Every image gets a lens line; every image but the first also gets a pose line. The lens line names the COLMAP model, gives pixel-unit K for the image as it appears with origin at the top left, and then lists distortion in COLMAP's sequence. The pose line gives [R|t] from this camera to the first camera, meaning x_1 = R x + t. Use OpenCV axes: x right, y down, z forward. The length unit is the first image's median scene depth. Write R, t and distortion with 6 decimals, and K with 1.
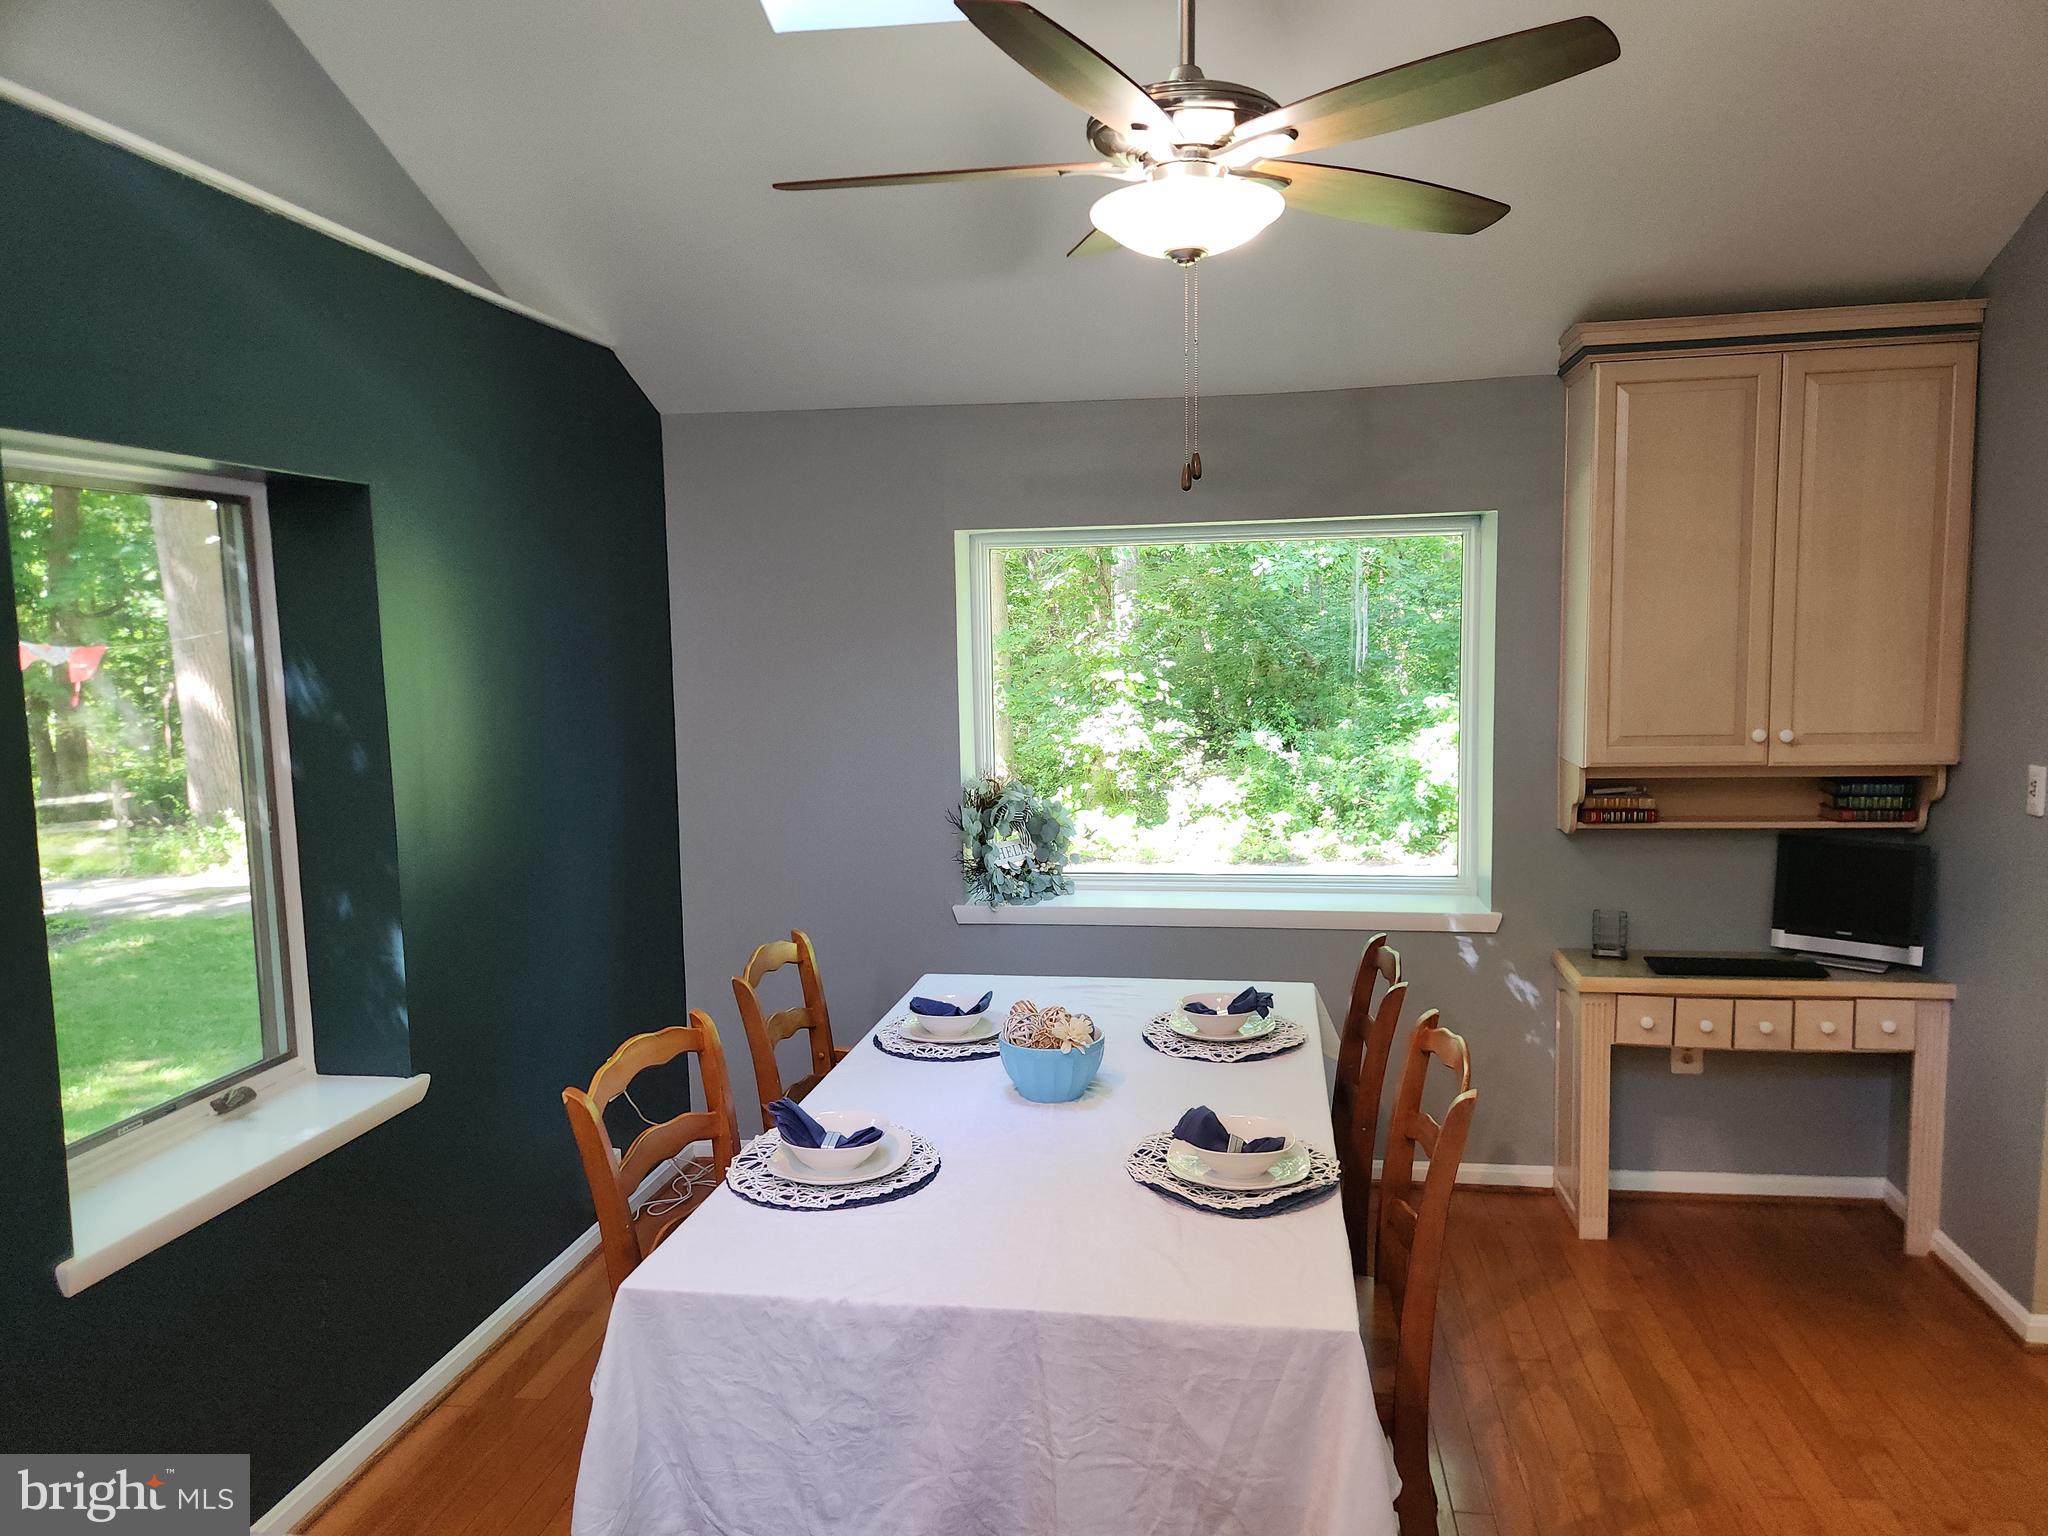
lens RADIAL K [[1376.0, 0, 1087.4], [0, 1376.0, 772.9], [0, 0, 1]] dist [0.073774, -0.076846]
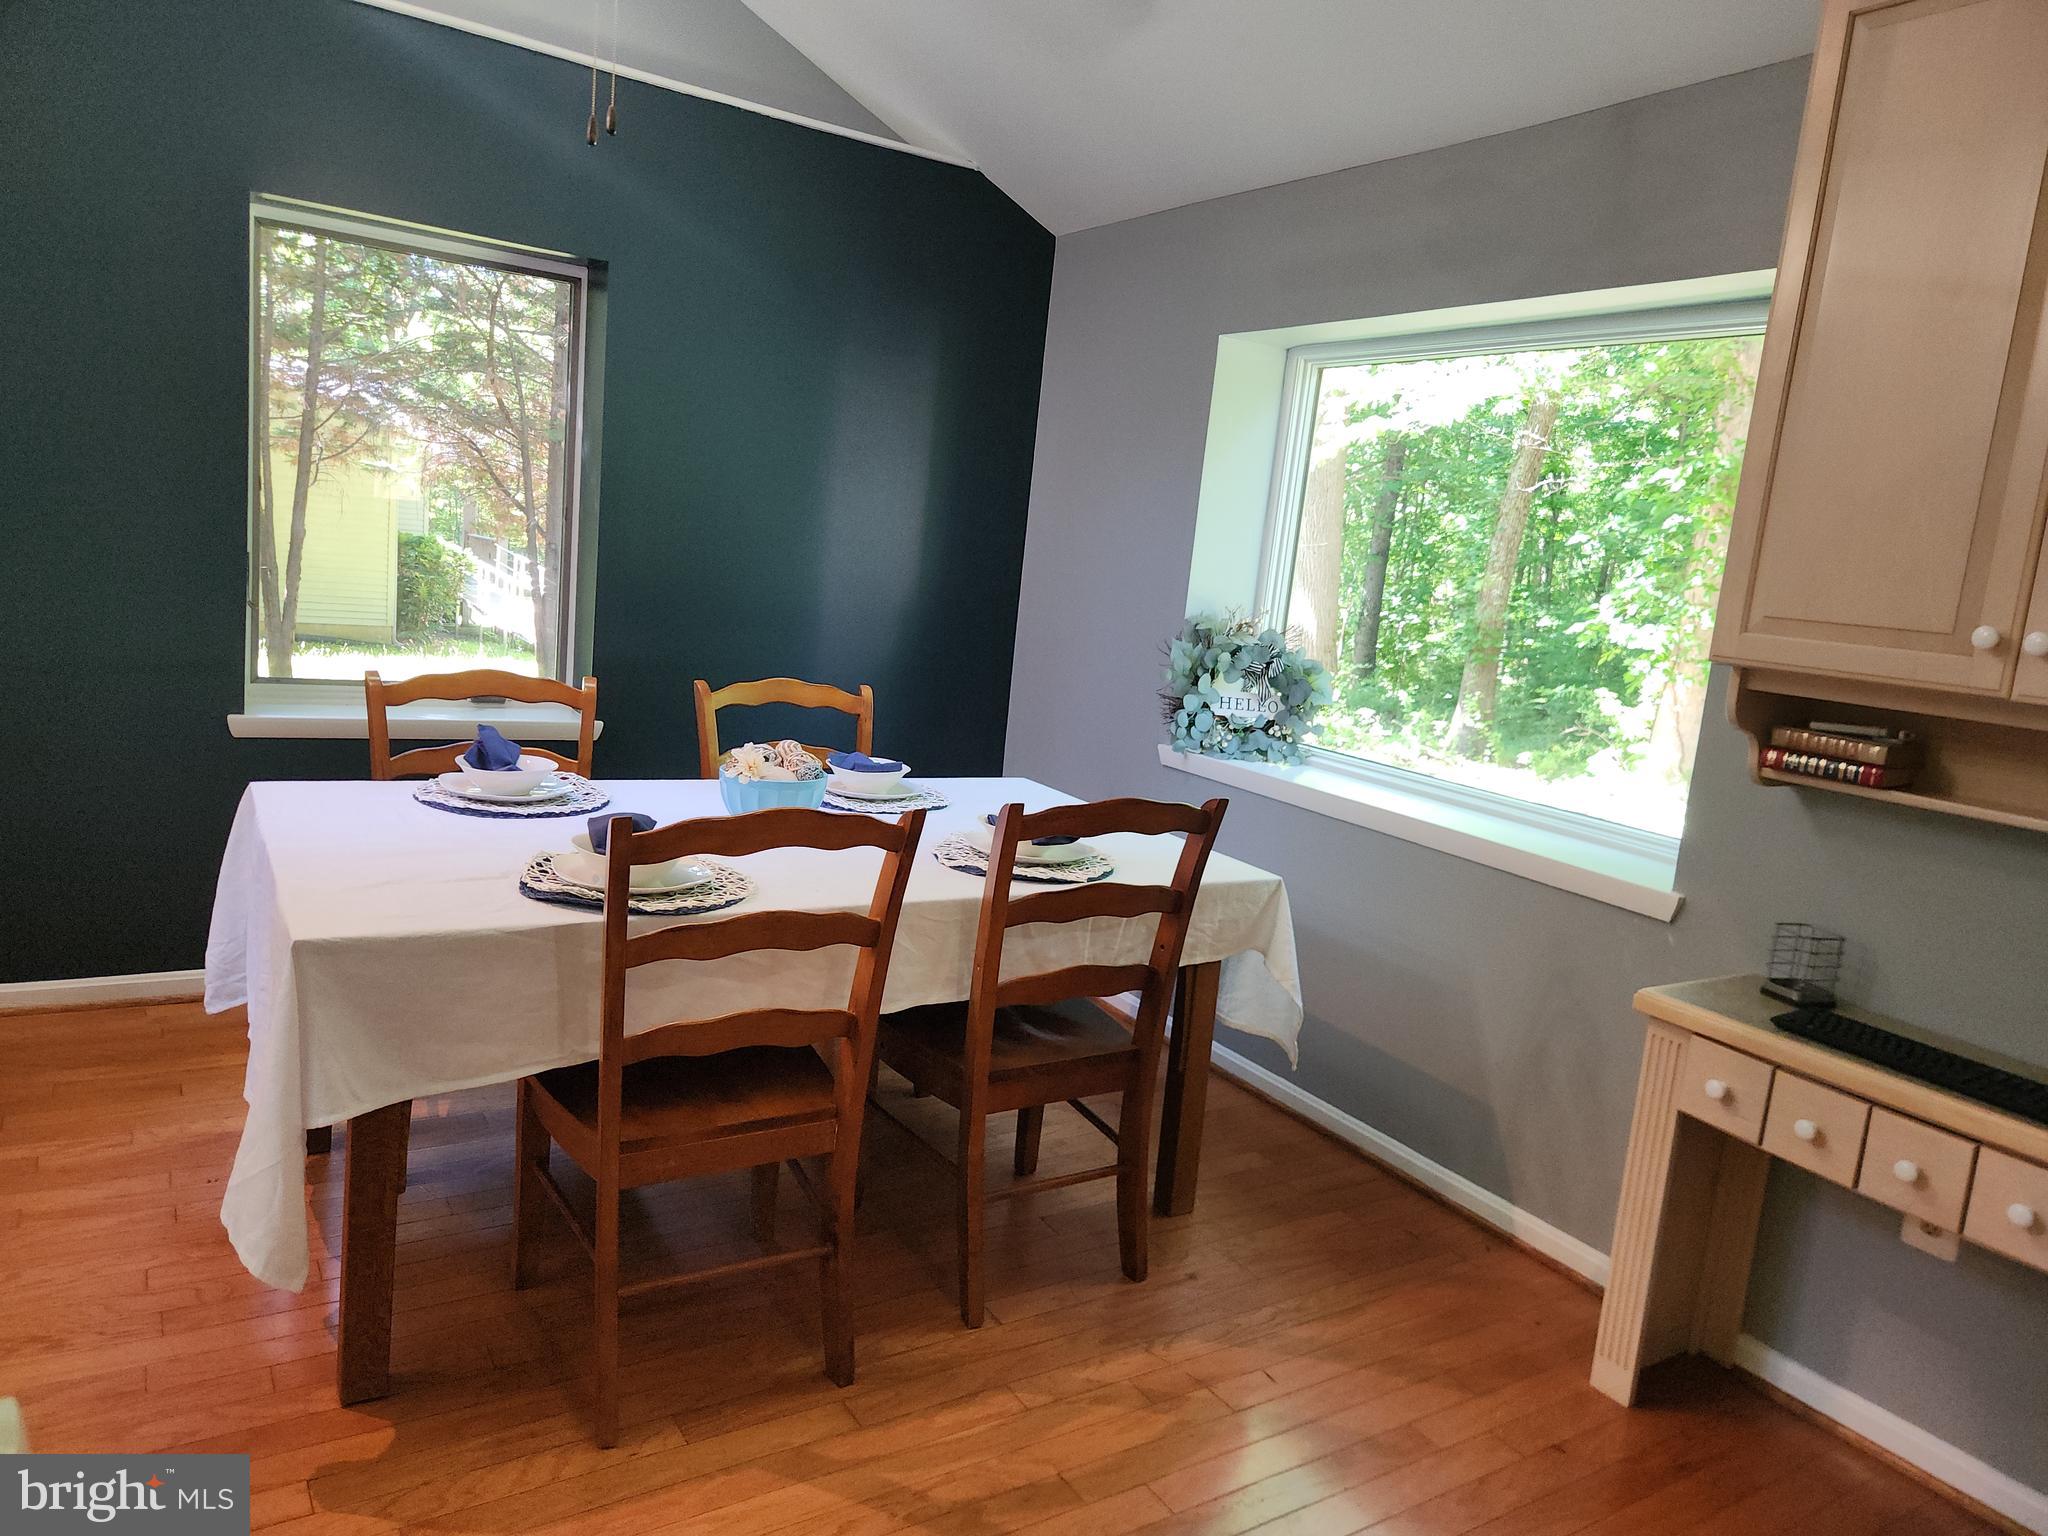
lens RADIAL K [[1391.5, 0, 1060.3], [0, 1391.5, 755.3], [0, 0, 1]] dist [0.062672, -0.001322]
pose [[0.643533, 0.195950, -0.739911, 0.587766], [-0.190753, 0.977233, 0.092894, 0.030705], [0.741268, 0.081360, 0.666260, 0.328567]]
